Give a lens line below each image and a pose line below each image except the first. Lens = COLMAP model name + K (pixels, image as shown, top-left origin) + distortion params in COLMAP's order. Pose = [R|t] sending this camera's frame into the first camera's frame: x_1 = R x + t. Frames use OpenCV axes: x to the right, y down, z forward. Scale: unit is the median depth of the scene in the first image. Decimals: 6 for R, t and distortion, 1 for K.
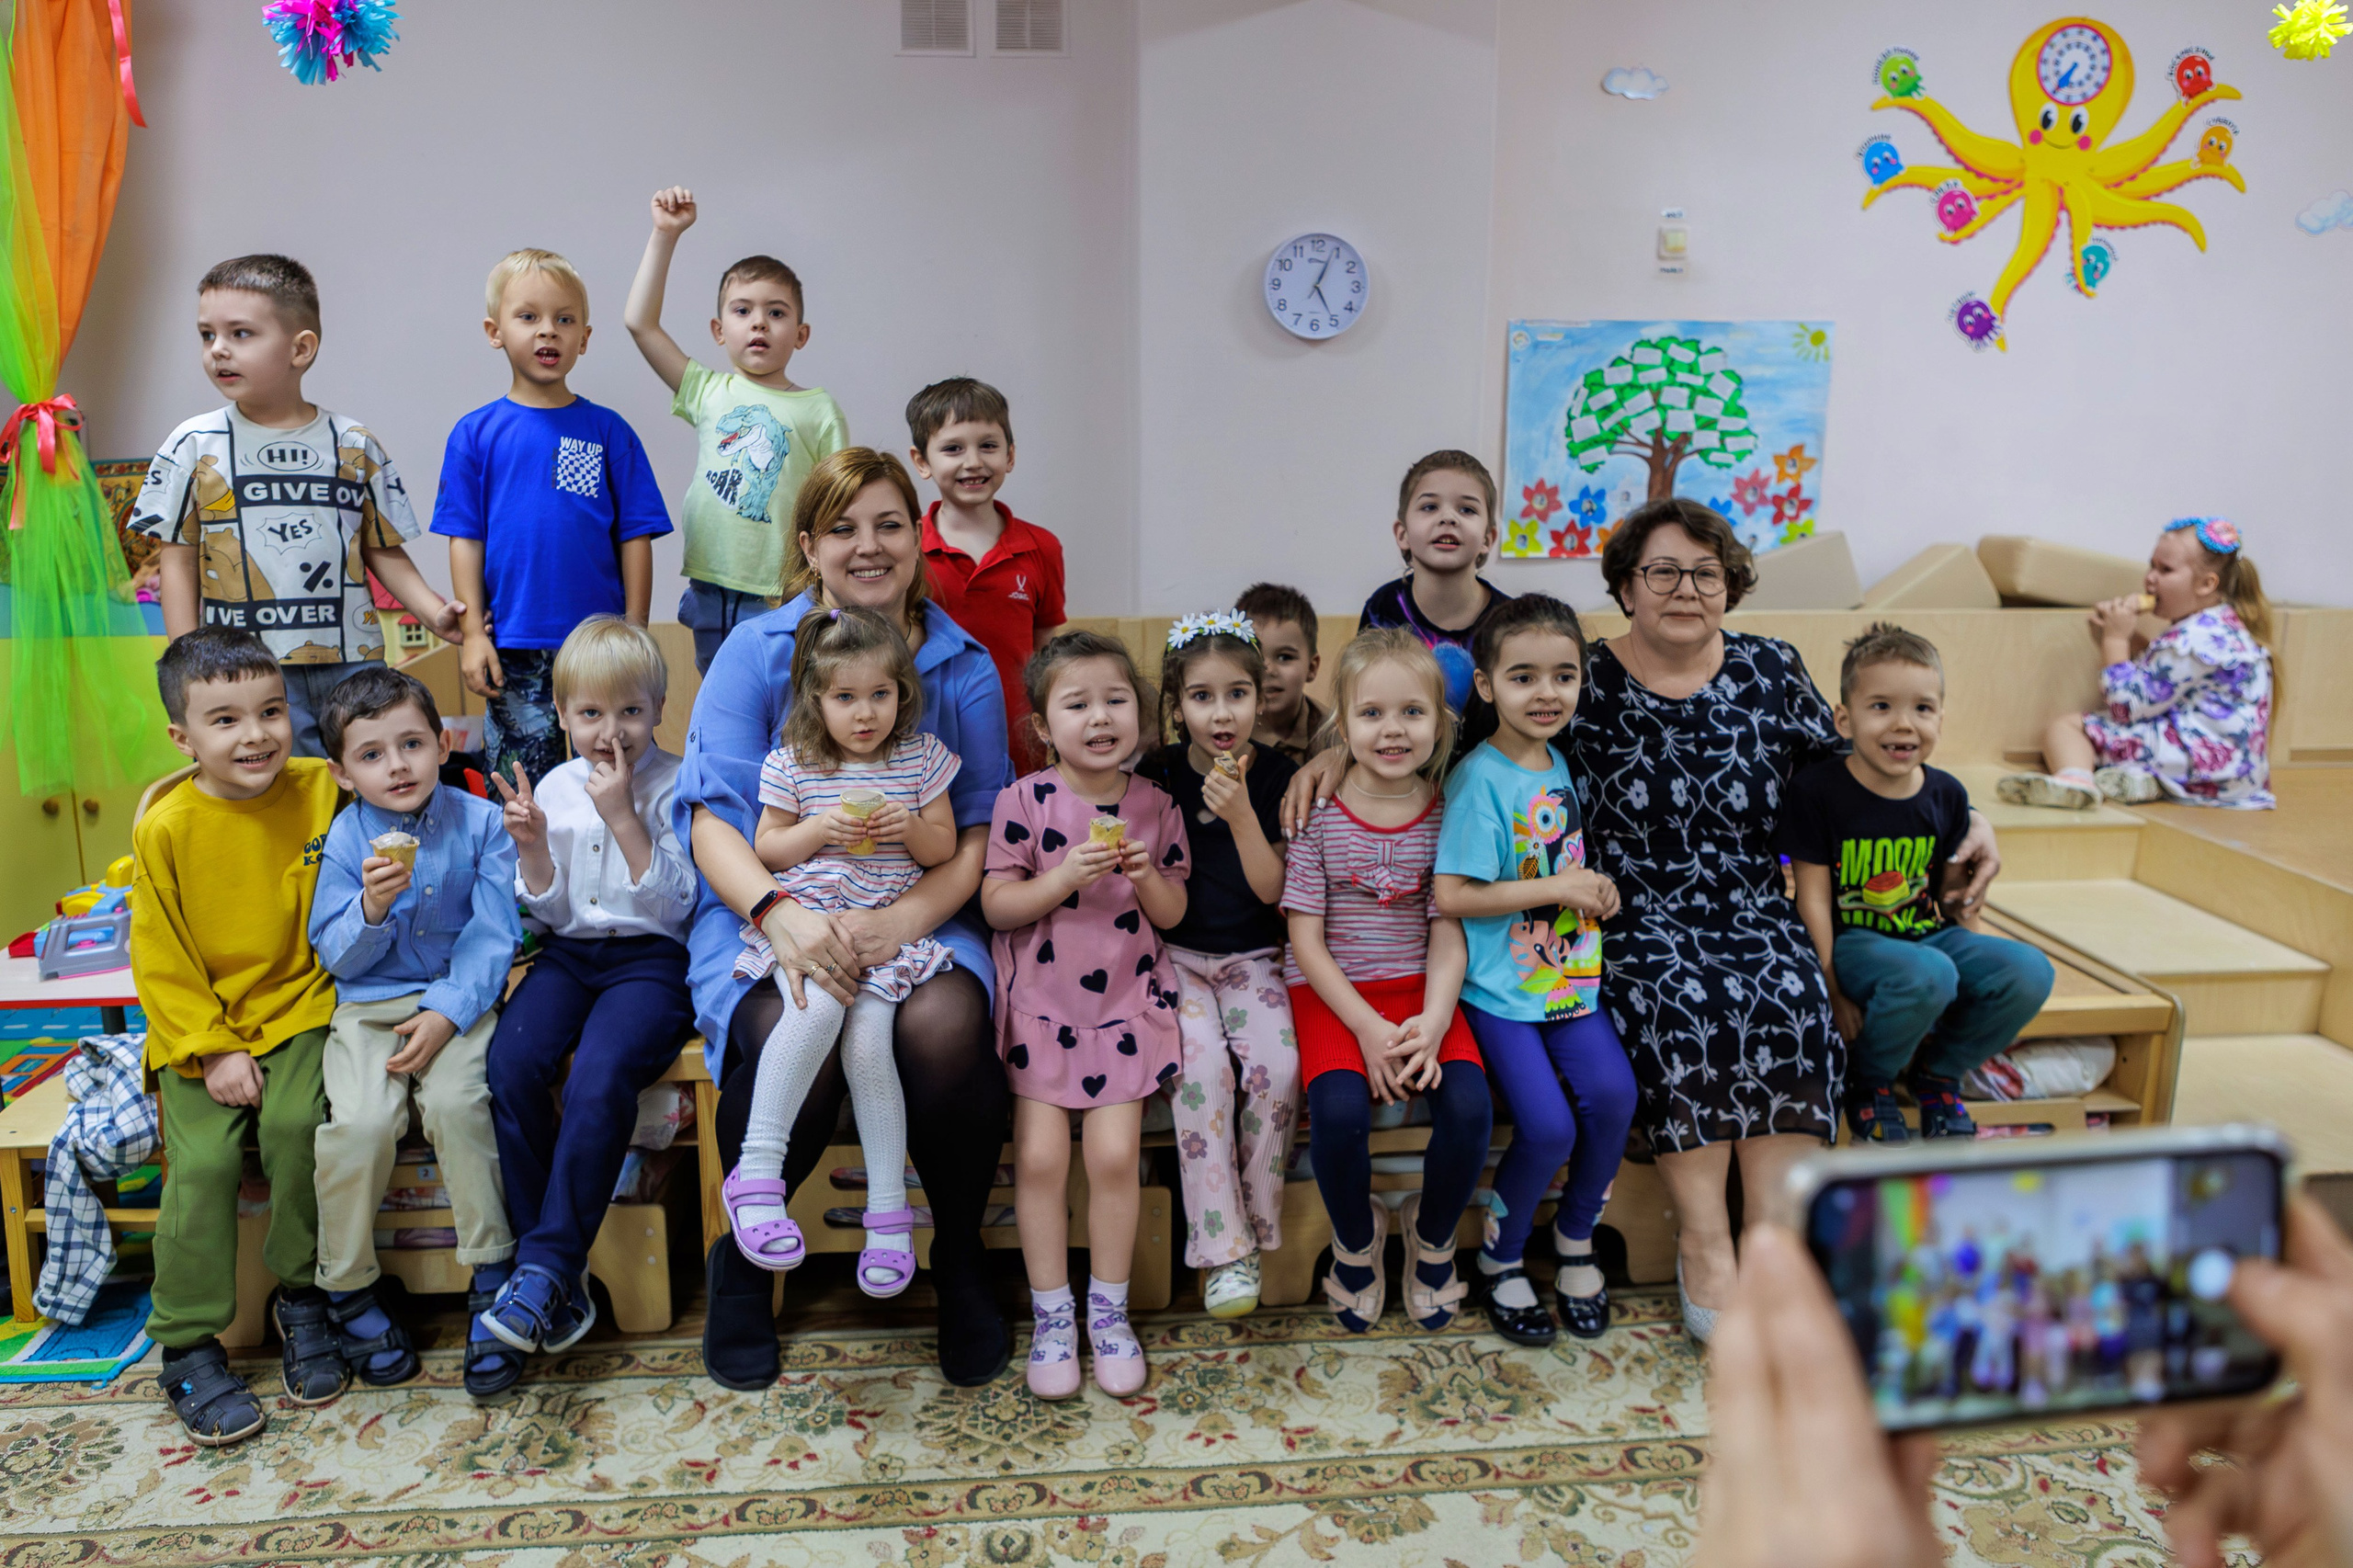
lens RADIAL K [[1726.0, 0, 1141.5], [0, 1726.0, 748.5], [0, 0, 1]] dist [-0.016359, 0.002804]
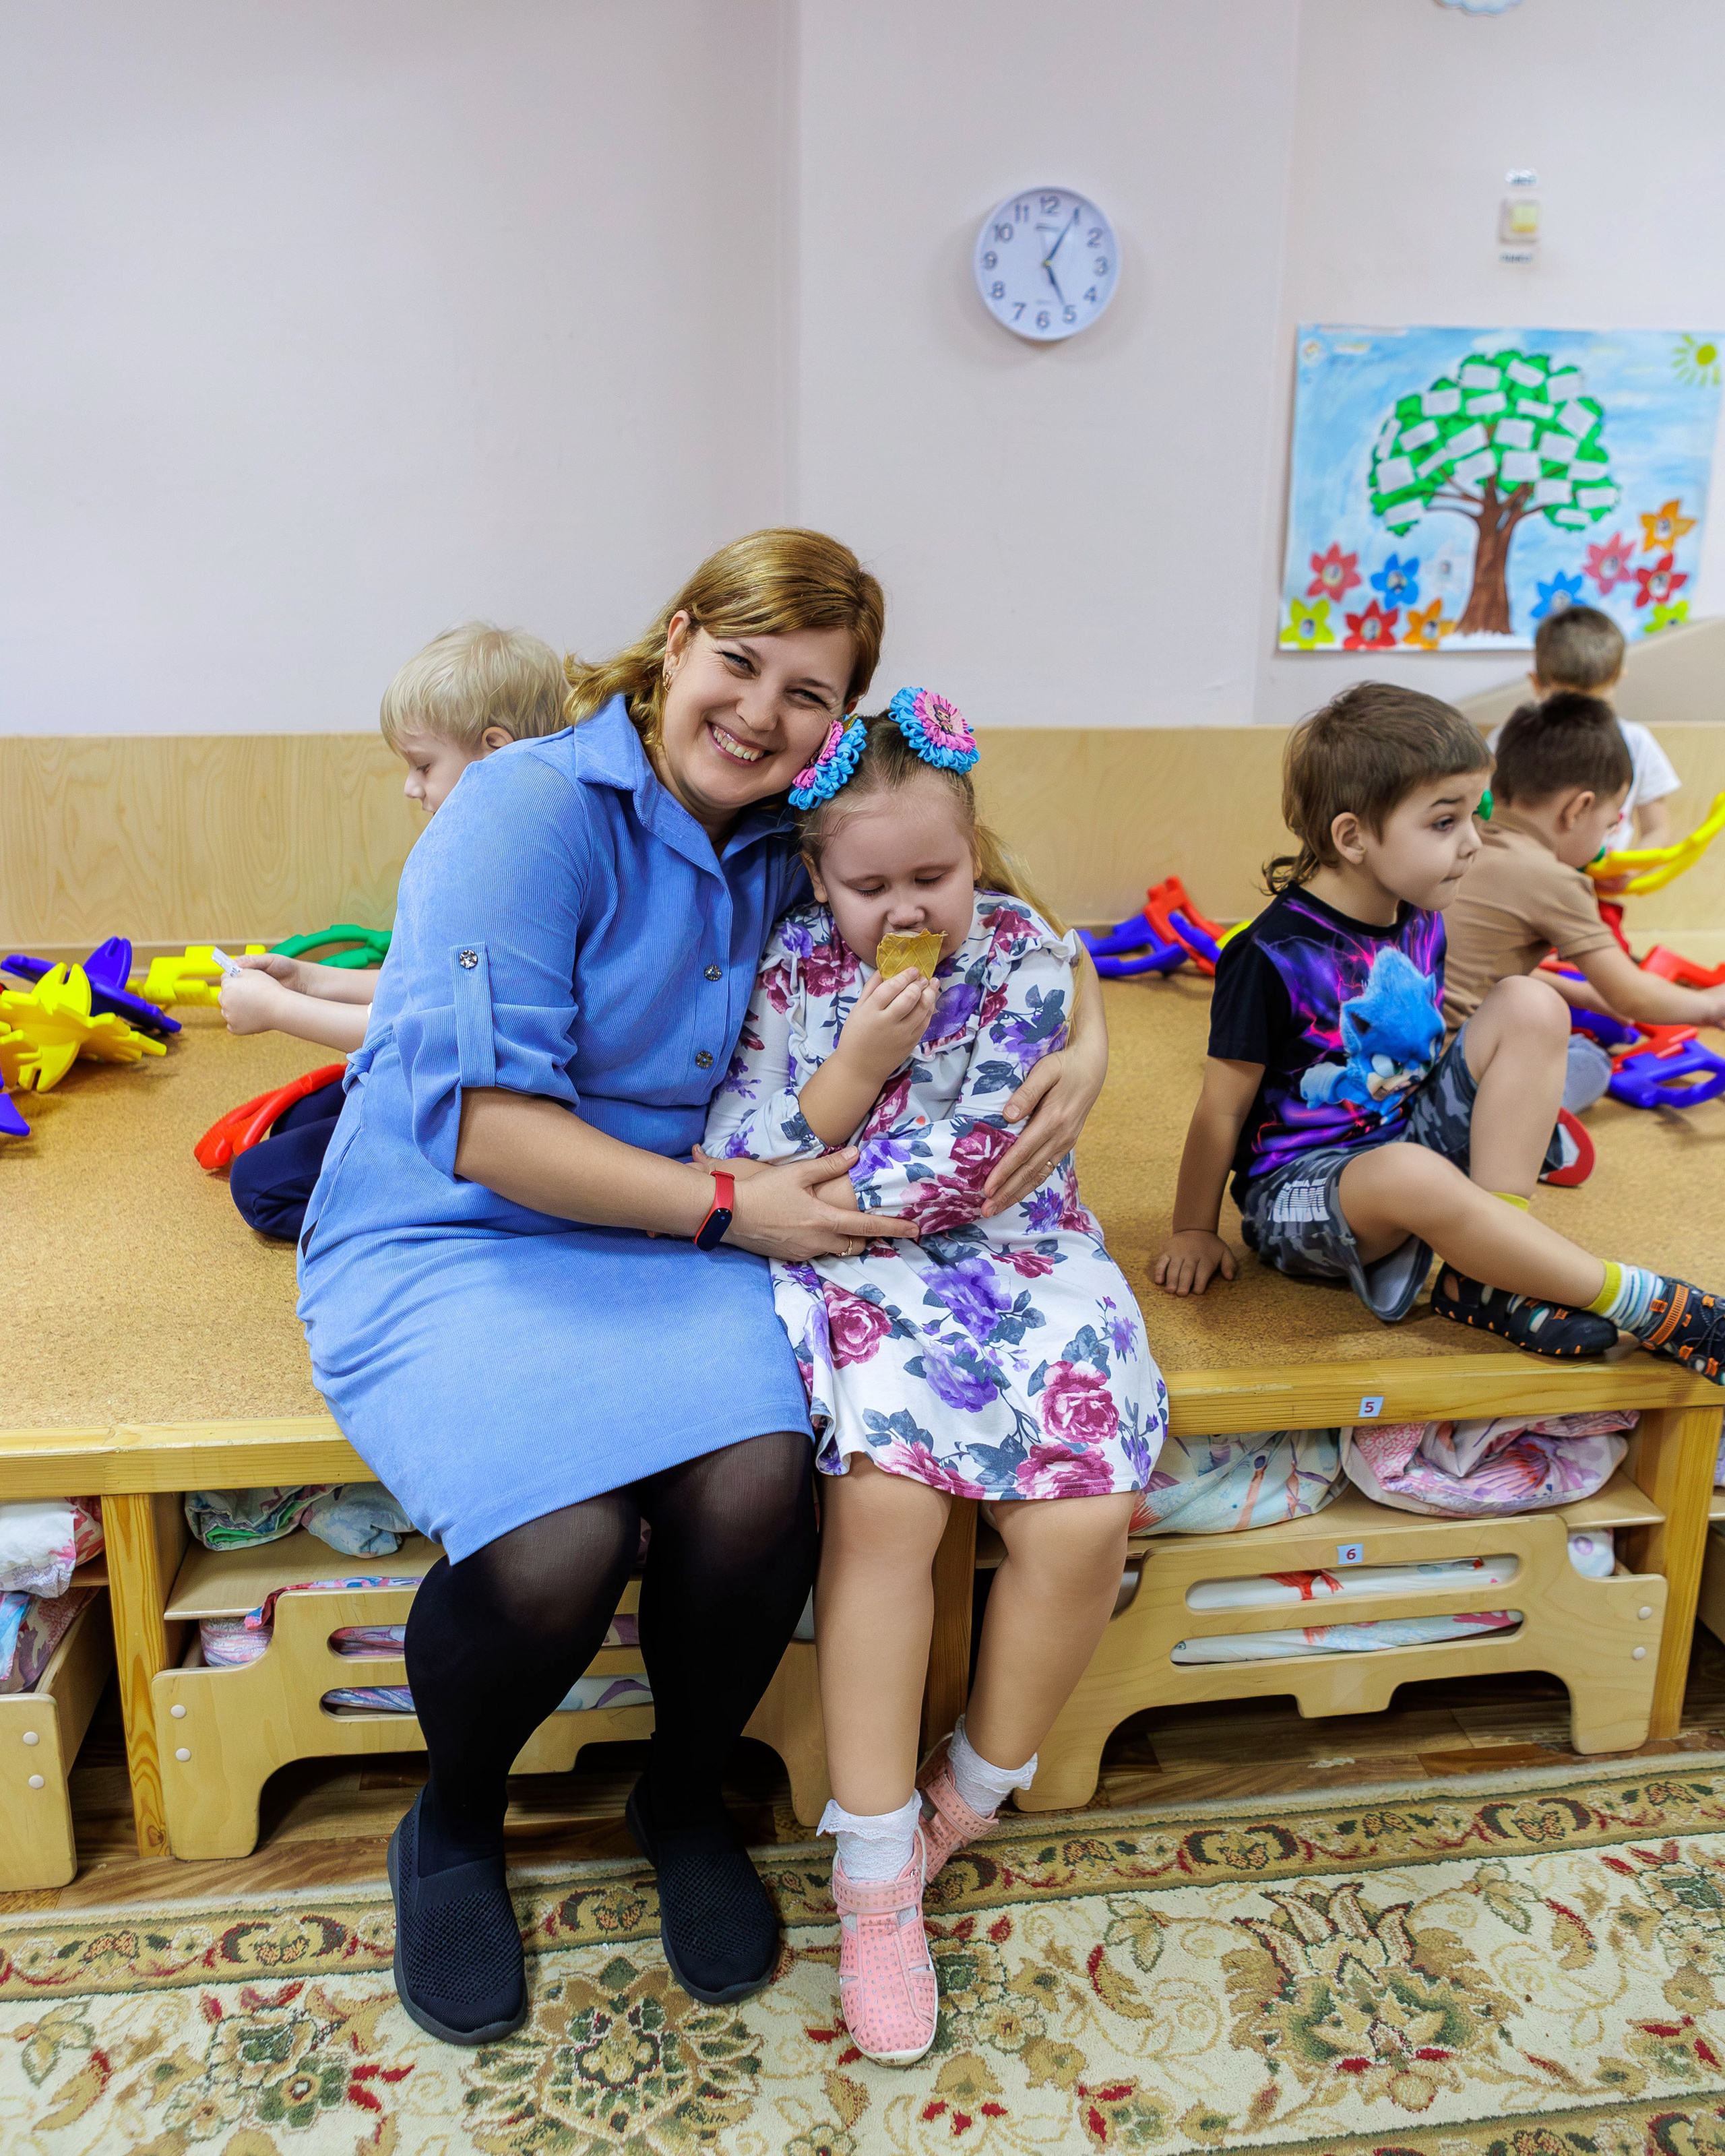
lens RADIAL K [[1865.1, 0, 848.1], [0, 1865.1, 966.3], [0, 0, 1]] dist [-0.013504, 0.001732]
pose [[0.999091, -0.003216, 0.042515, -0.022317], [0.001050, 0.998704, 0.050875, -0.025681], [-0.042624, -0.050784, 0.997800, 0.333778]]
